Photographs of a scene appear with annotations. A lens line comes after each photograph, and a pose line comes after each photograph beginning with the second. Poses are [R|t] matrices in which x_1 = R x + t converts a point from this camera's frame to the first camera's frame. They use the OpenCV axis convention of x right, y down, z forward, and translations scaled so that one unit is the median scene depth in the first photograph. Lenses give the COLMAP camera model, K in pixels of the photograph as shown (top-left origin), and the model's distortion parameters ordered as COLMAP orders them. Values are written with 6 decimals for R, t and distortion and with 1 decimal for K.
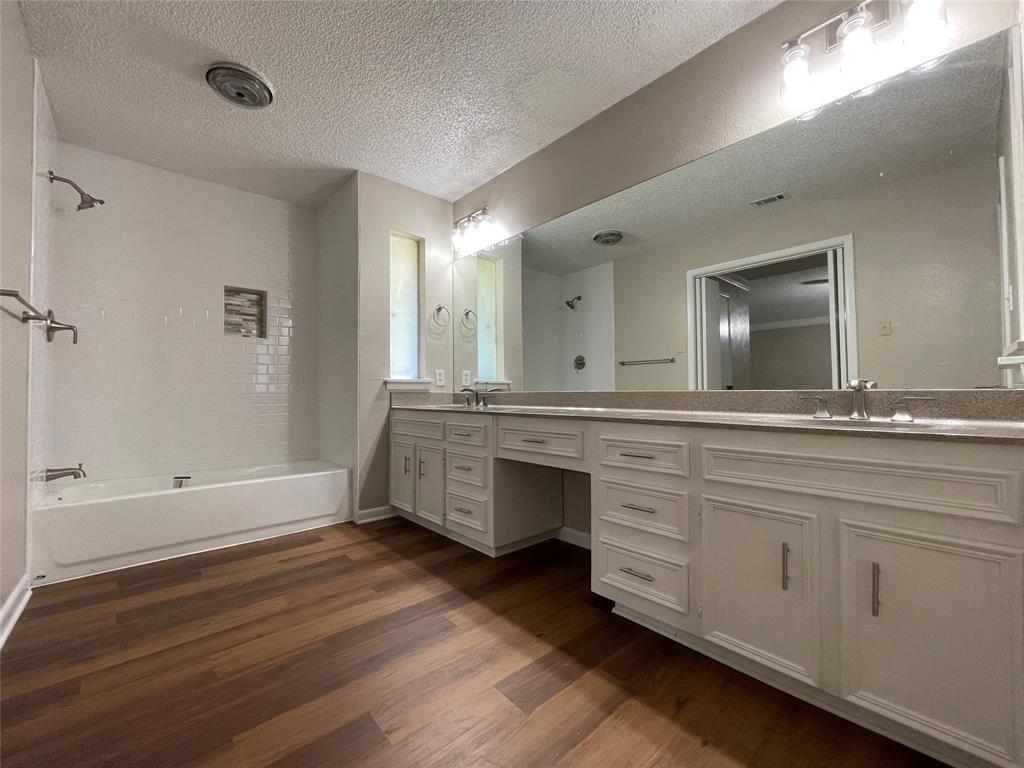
lens RADIAL K [[411.9, 0, 507.7], [0, 411.9, 385.9], [0, 0, 1]] dist [-0.009534, -0.000007]
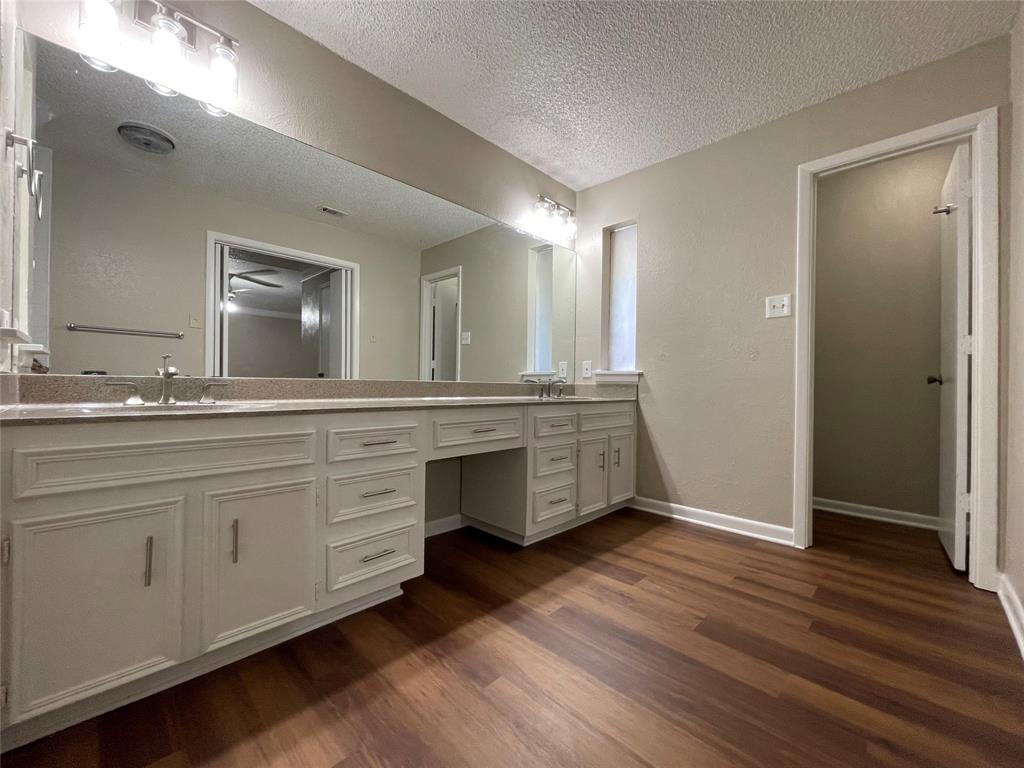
lens RADIAL K [[411.9, 0, 507.7], [0, 411.9, 385.9], [0, 0, 1]] dist [-0.009534, -0.000007]
pose [[-0.052660, -0.005161, 0.998599, -0.912831], [-0.034738, 0.999391, 0.003334, 0.017056], [-0.998008, -0.034514, -0.052807, 0.956352]]
